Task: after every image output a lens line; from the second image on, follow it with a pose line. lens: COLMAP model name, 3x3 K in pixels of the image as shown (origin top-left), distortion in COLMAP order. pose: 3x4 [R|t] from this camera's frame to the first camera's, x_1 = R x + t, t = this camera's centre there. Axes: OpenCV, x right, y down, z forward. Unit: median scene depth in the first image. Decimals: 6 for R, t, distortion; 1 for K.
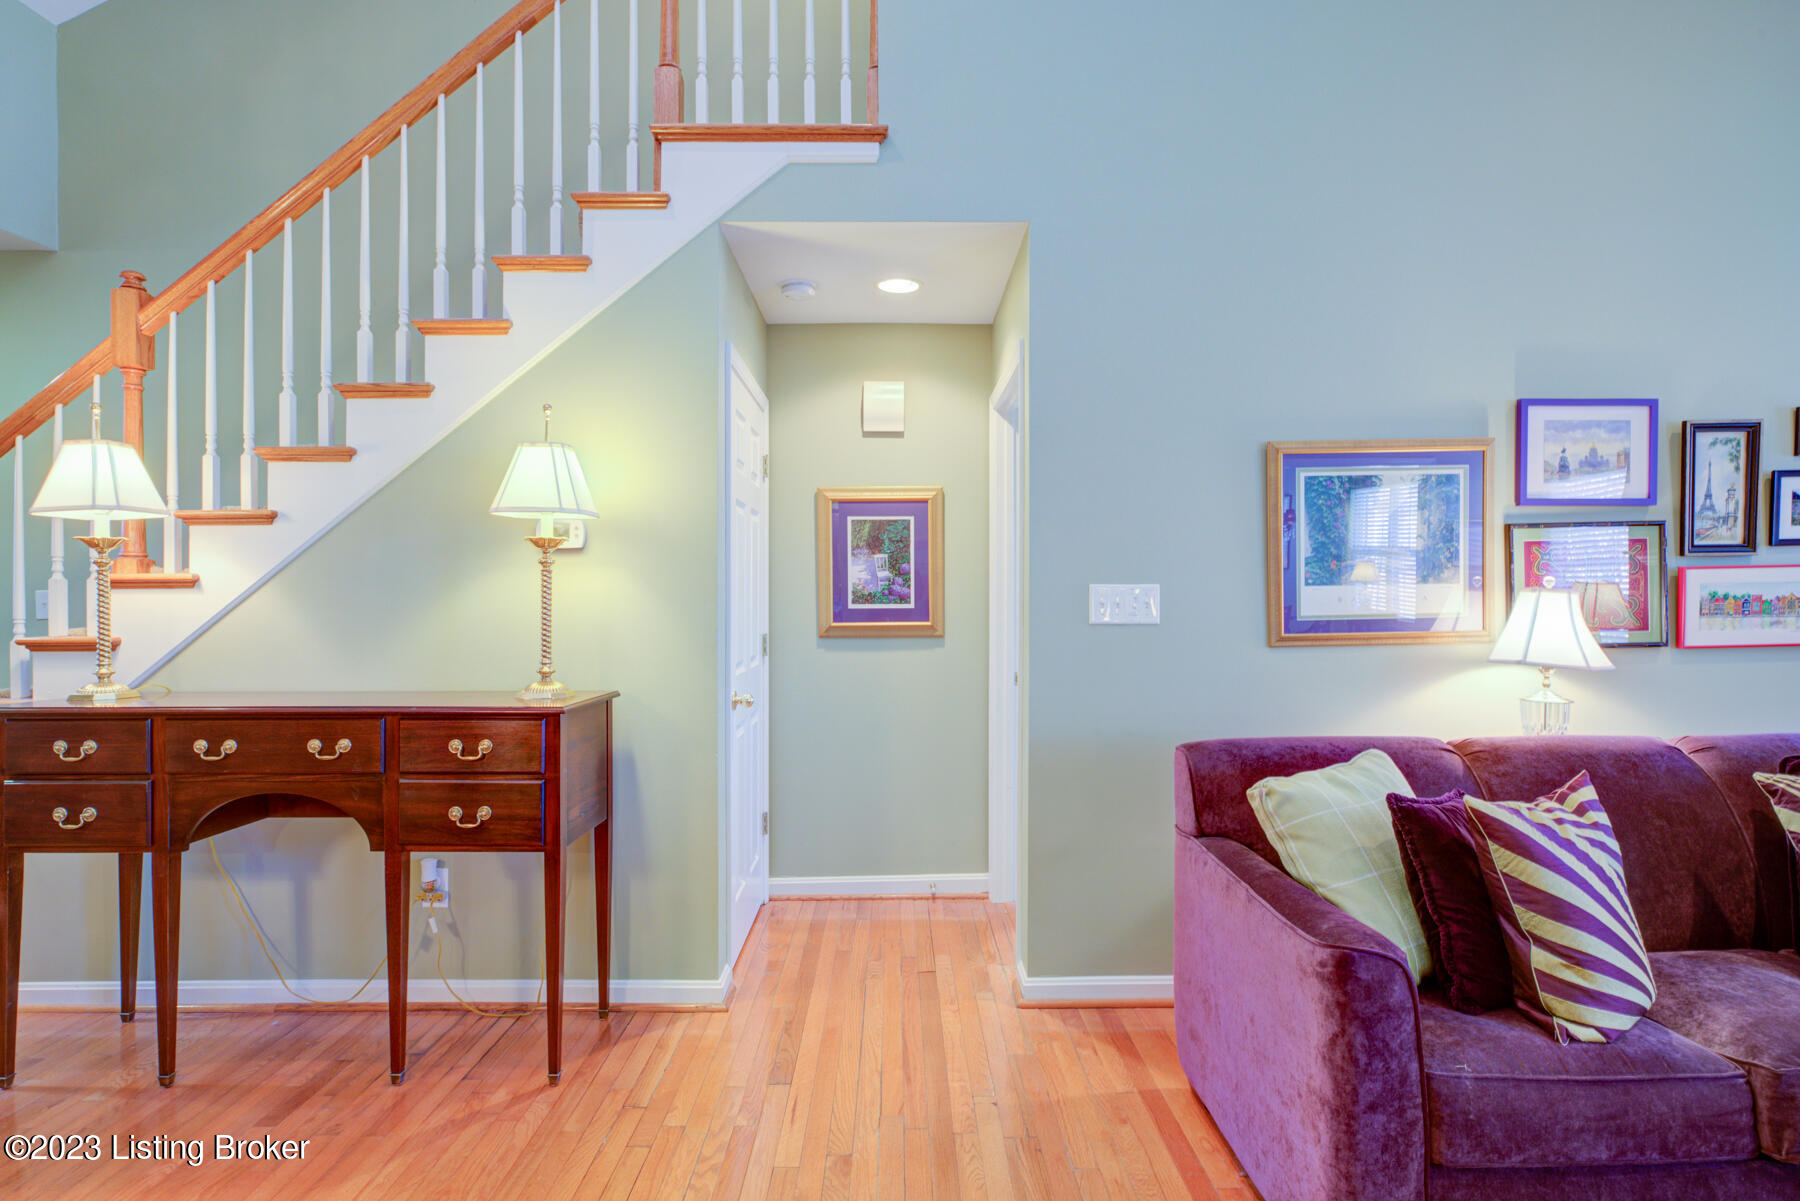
lens RADIAL K [[922.1, 0, 901.1], [0, 922.1, 602.8], [0, 0, 1]] dist [-0.000864, 0.000710]
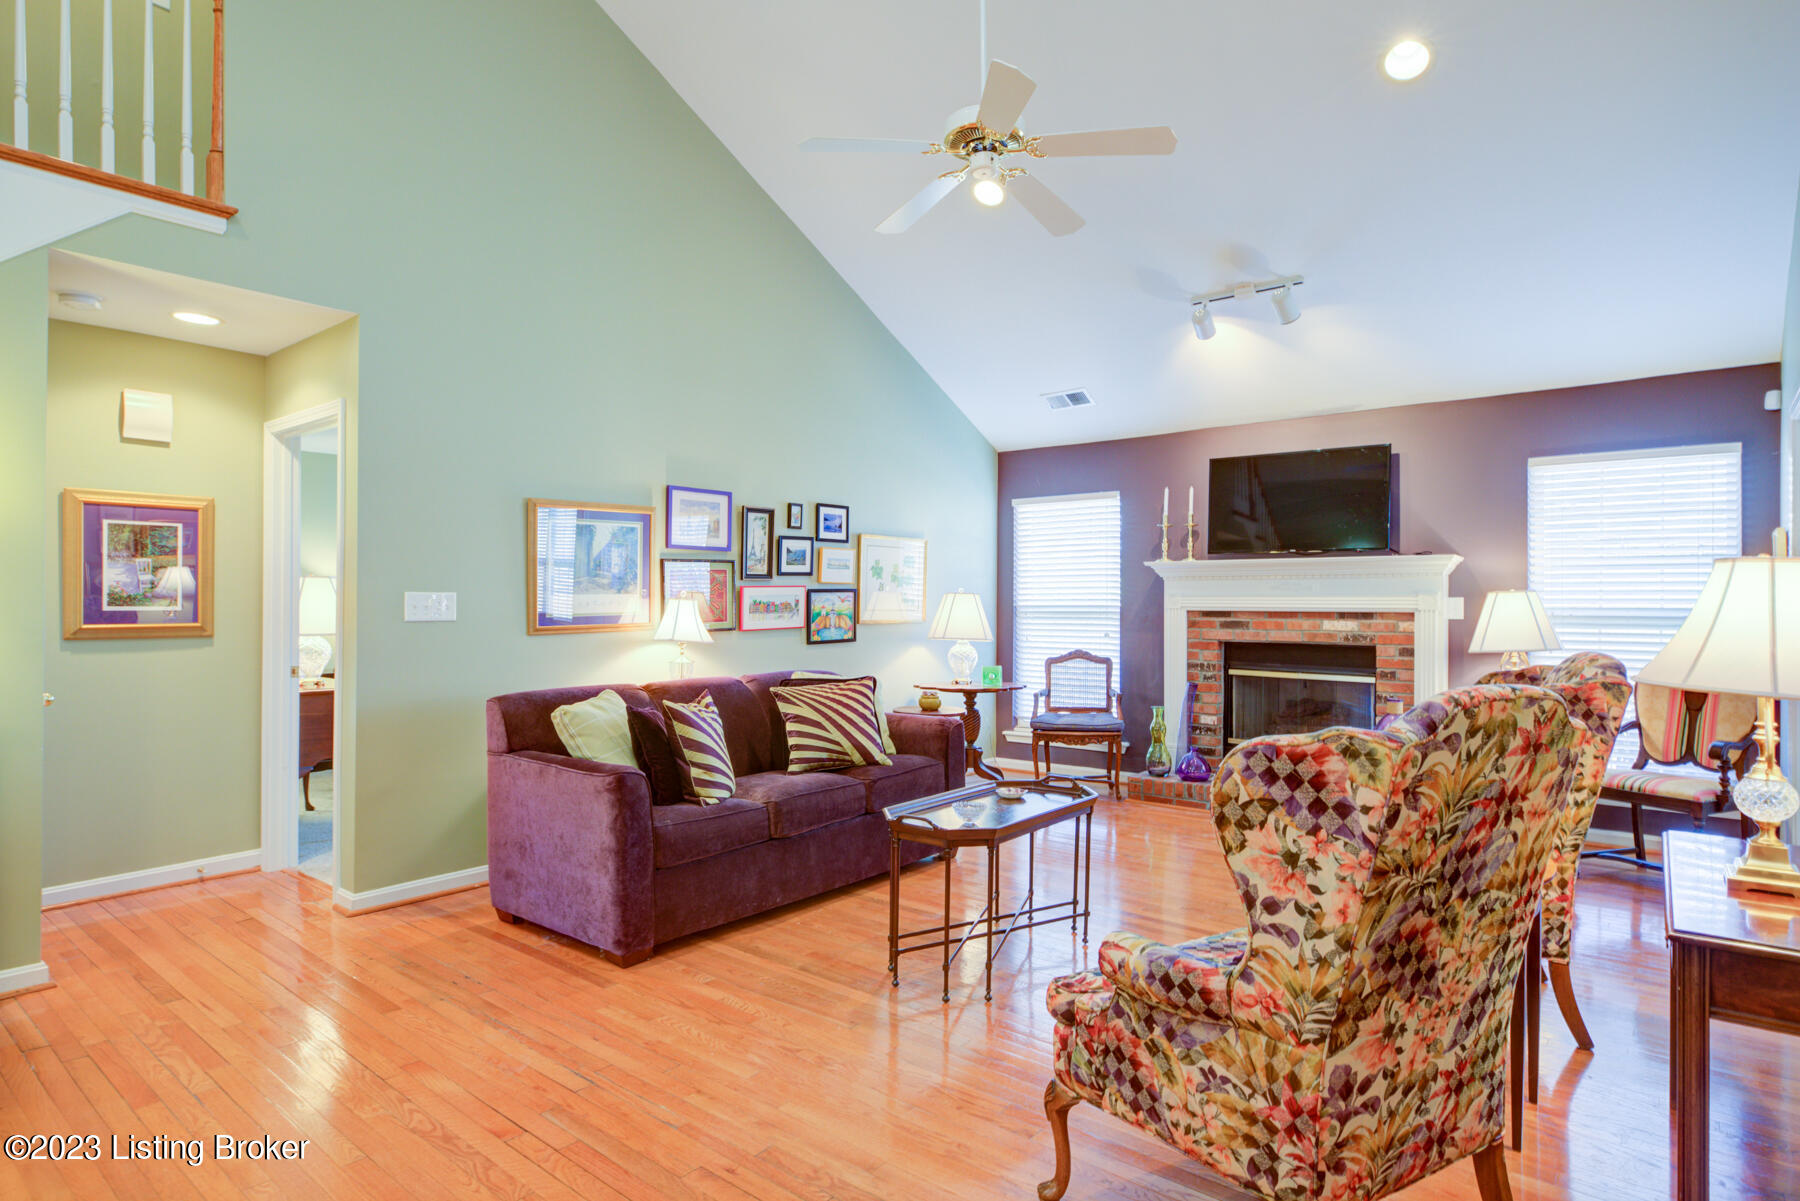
lens RADIAL K [[970.6, 0, 902.0], [0, 970.6, 603.2], [0, 0, 1]] dist [0.001942, 0.001574]
pose [[0.640728, 0.003718, 0.767759, -0.422857], [-0.001003, 0.999991, -0.004006, 0.001907], [-0.767767, 0.001797, 0.640727, -0.471686]]
